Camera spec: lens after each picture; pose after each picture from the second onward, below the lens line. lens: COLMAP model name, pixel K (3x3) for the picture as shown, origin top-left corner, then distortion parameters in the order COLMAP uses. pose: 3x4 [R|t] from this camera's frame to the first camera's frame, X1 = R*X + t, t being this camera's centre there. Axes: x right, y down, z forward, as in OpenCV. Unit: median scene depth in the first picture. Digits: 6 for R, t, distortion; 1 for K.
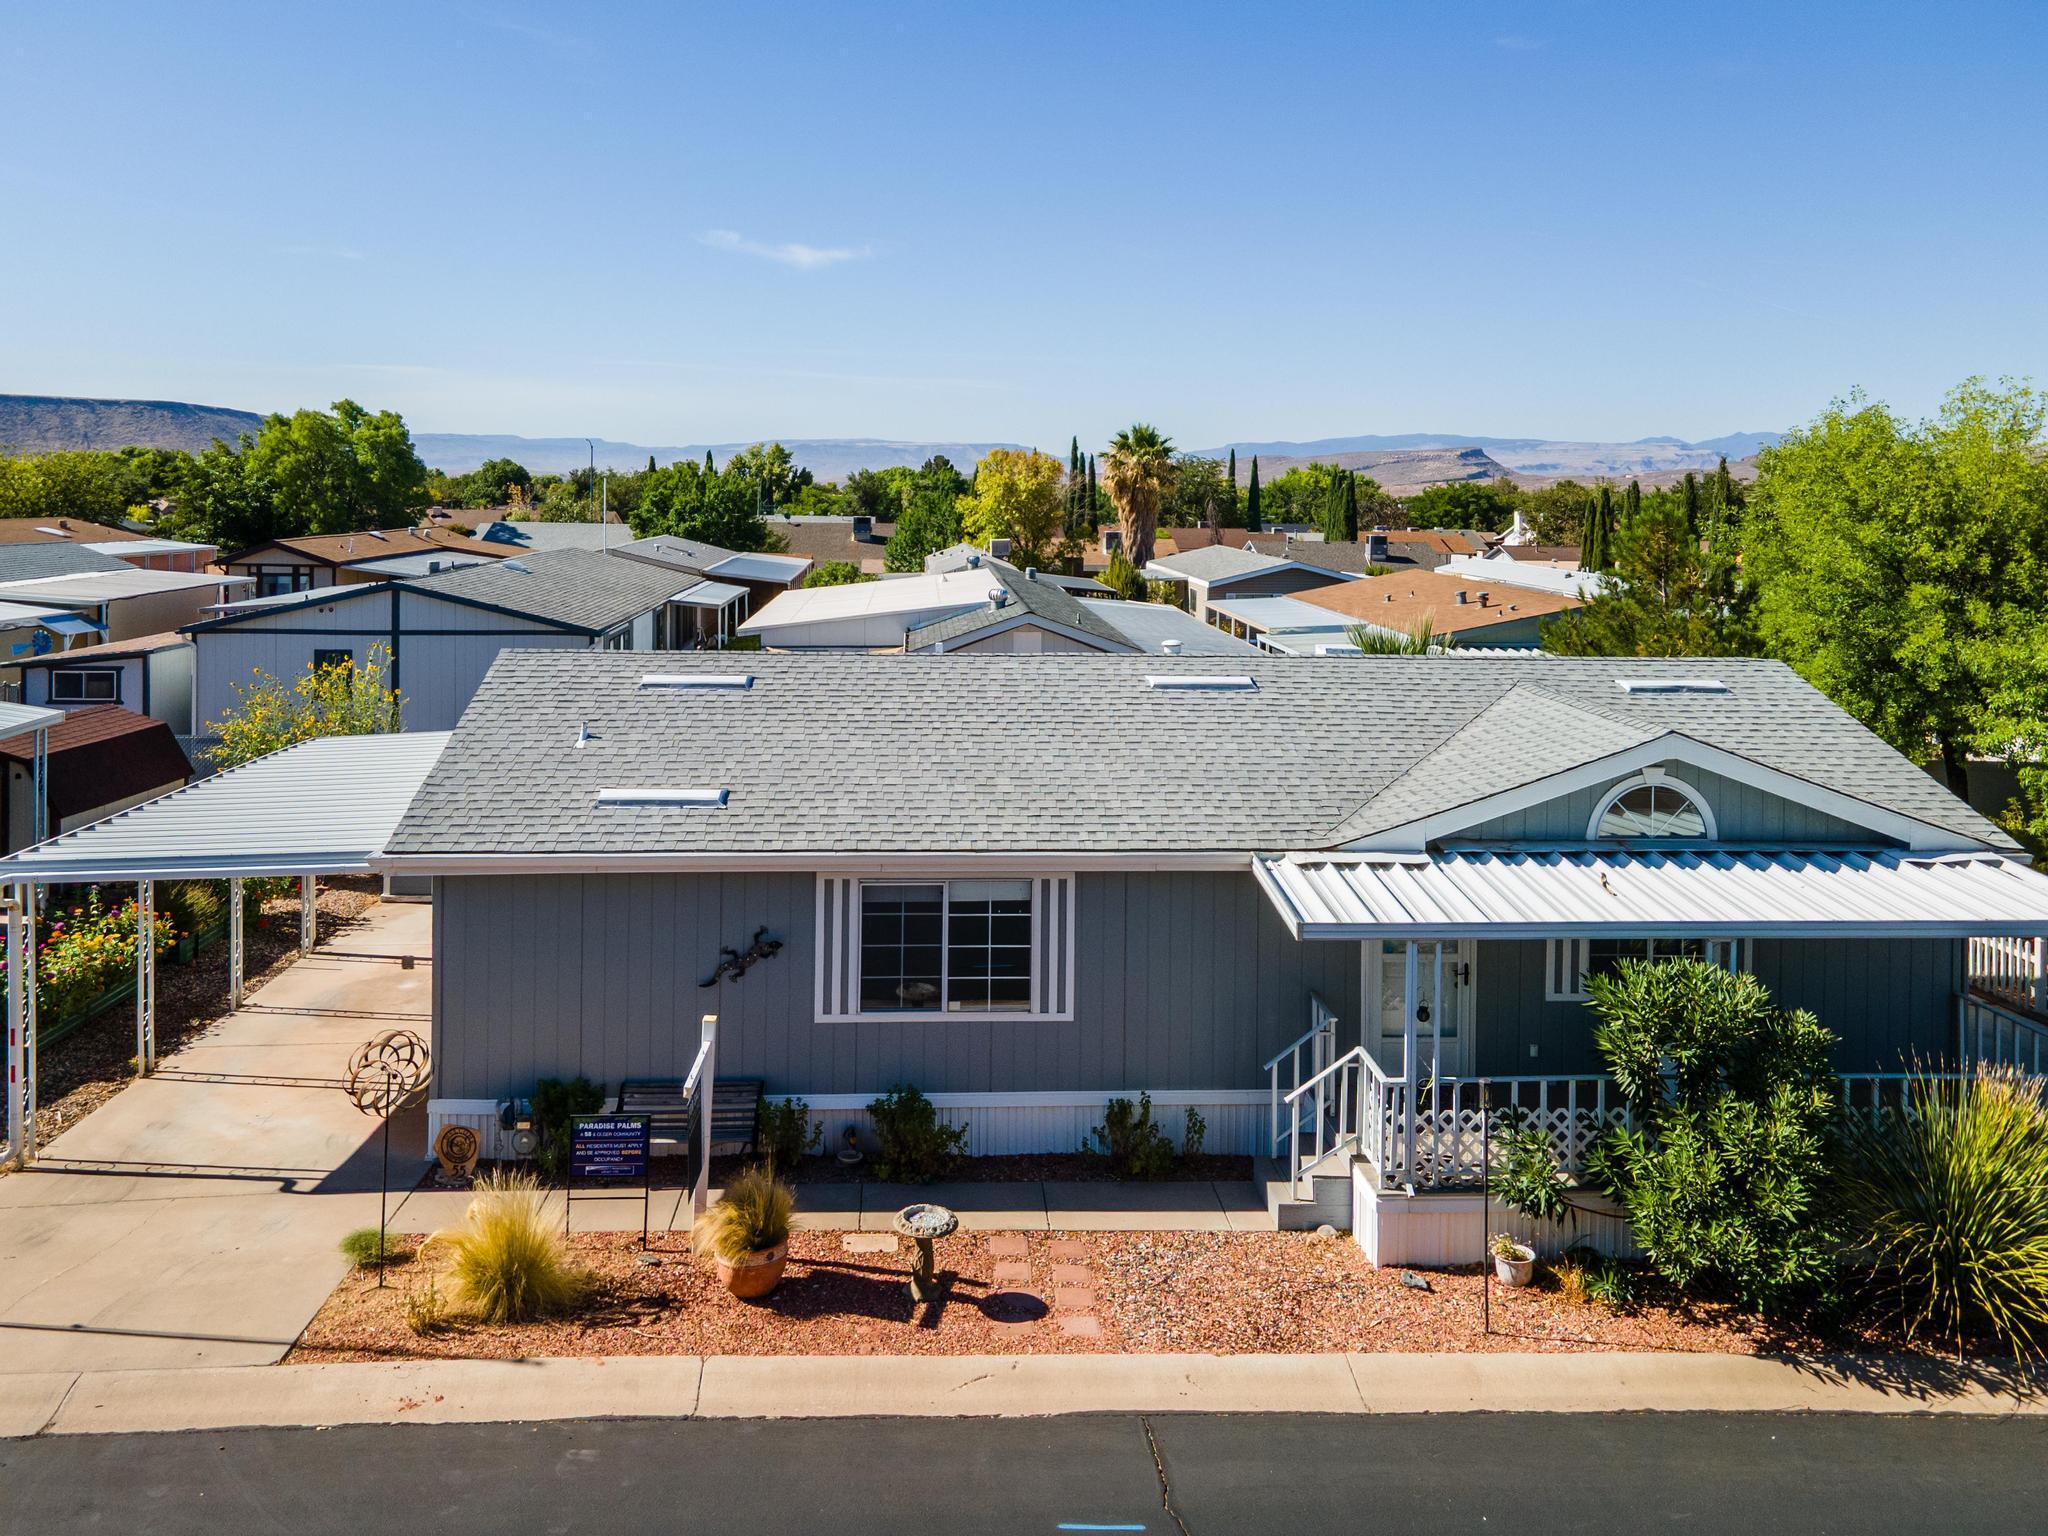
lens RADIAL K [[1571.2, 0, 1026.9], [0, 1571.2, 537.3], [0, 0, 1]] dist [0.022527, 0.007251]
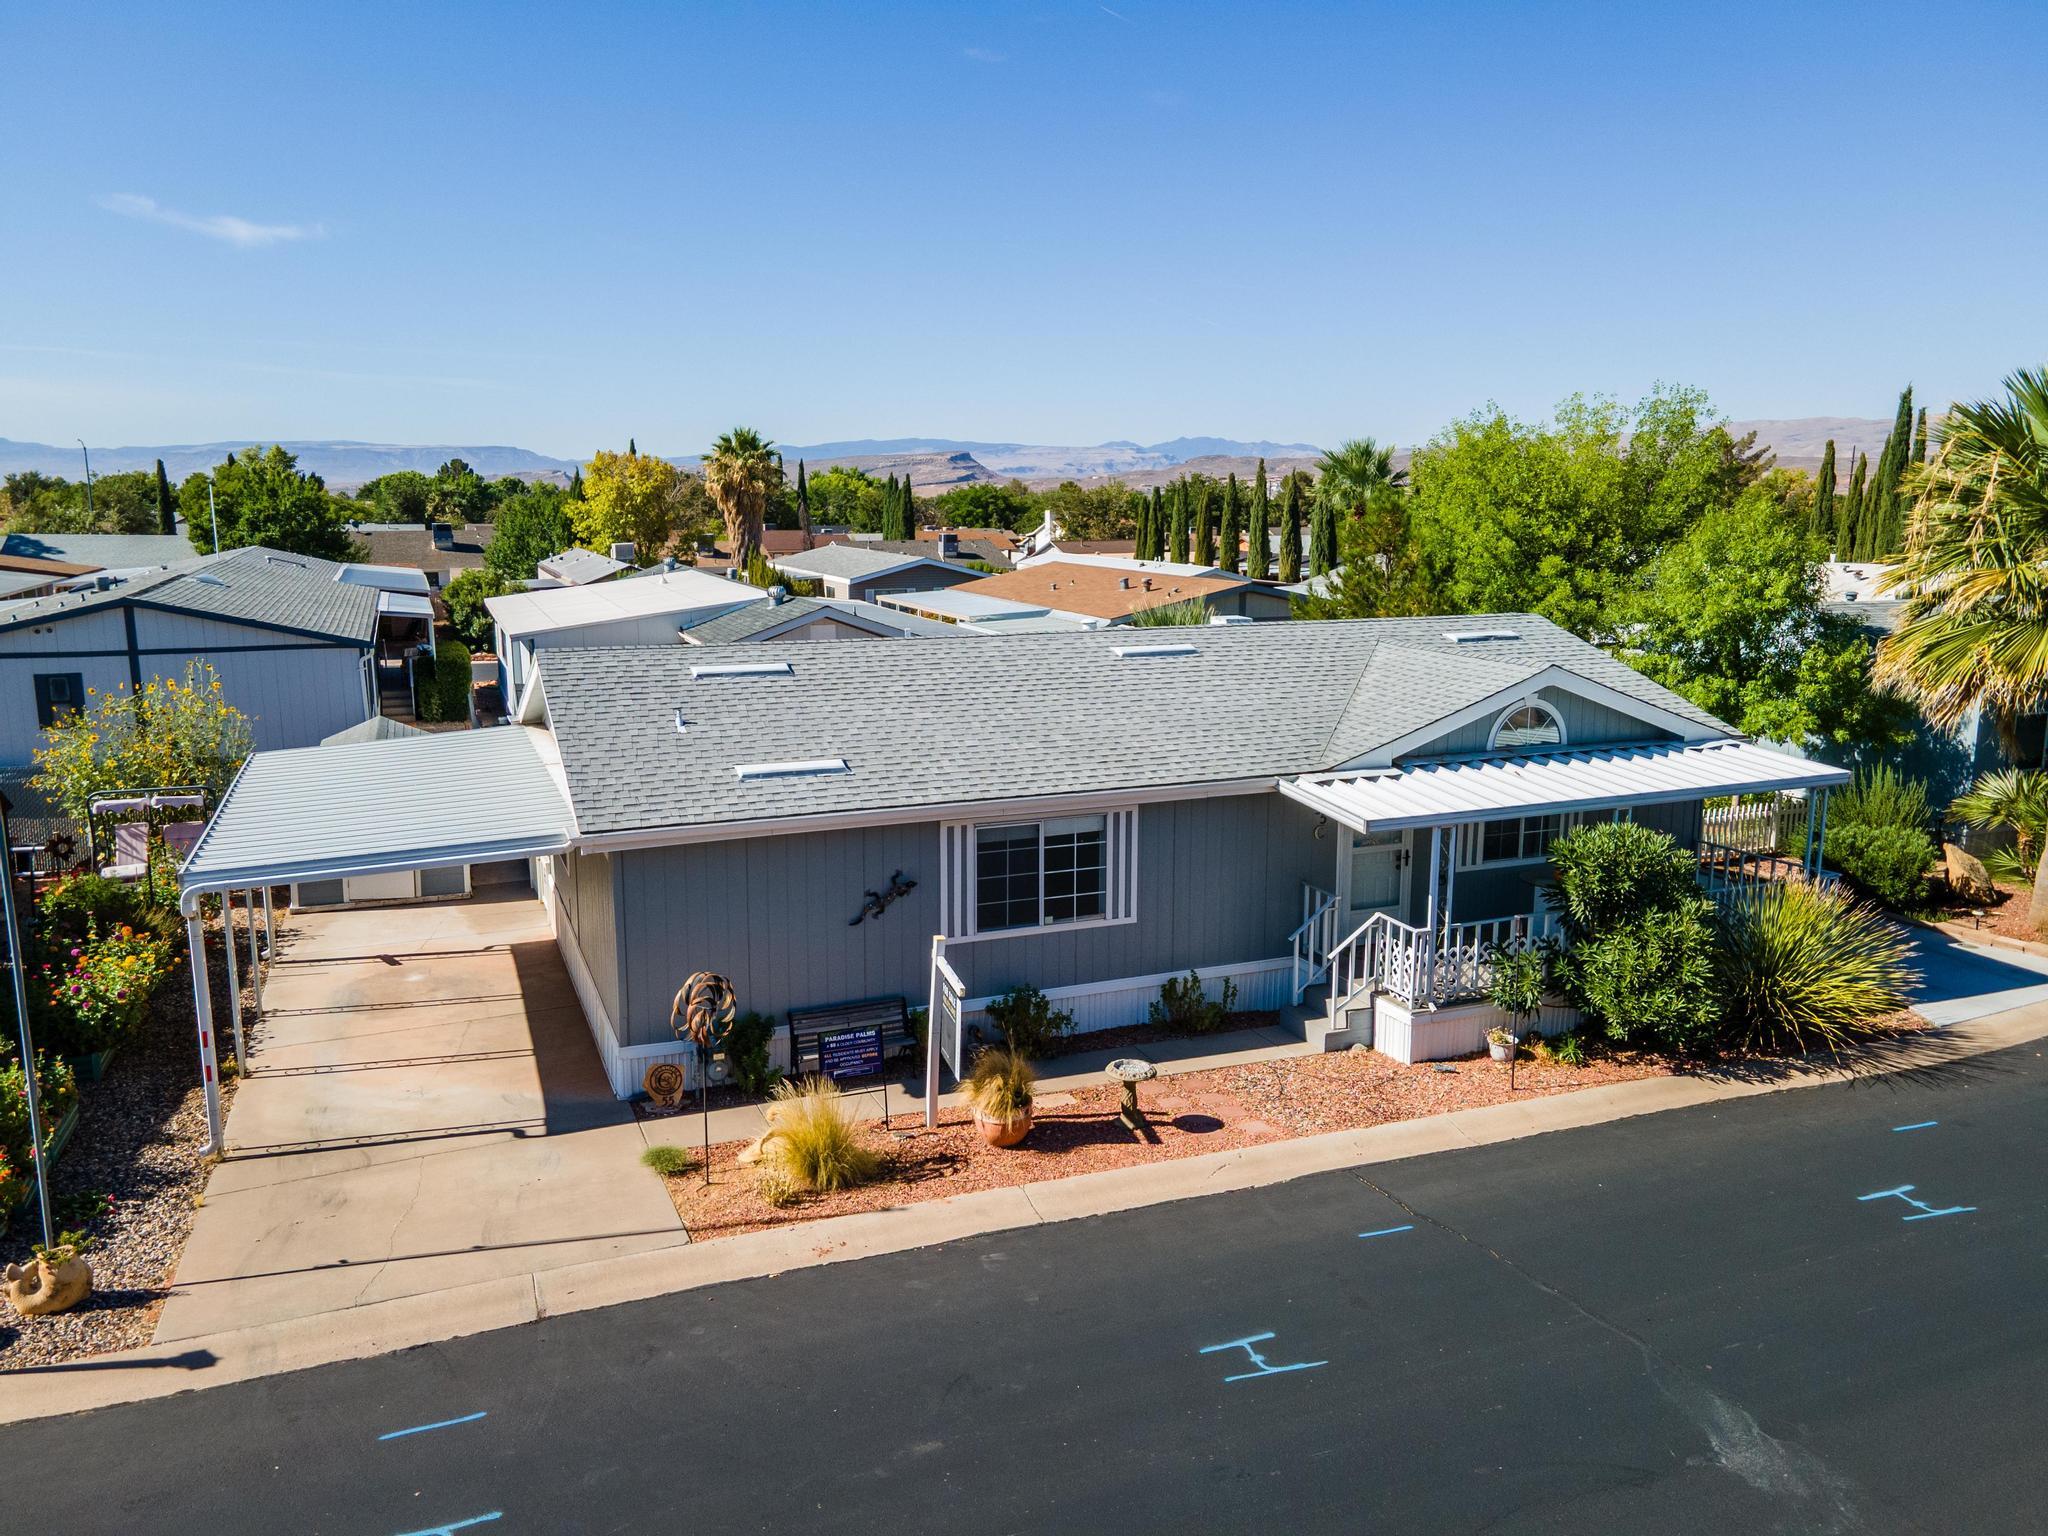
lens RADIAL K [[1495.0, 0, 1024.0], [0, 1495.0, 768.0], [0, 0, 1]] dist [0.053426, -0.050969]
pose [[0.944771, -0.070443, 0.320072, -0.426744], [0.021523, 0.987855, 0.153881, 0.003620], [-0.327025, -0.138494, 0.934812, -0.056101]]
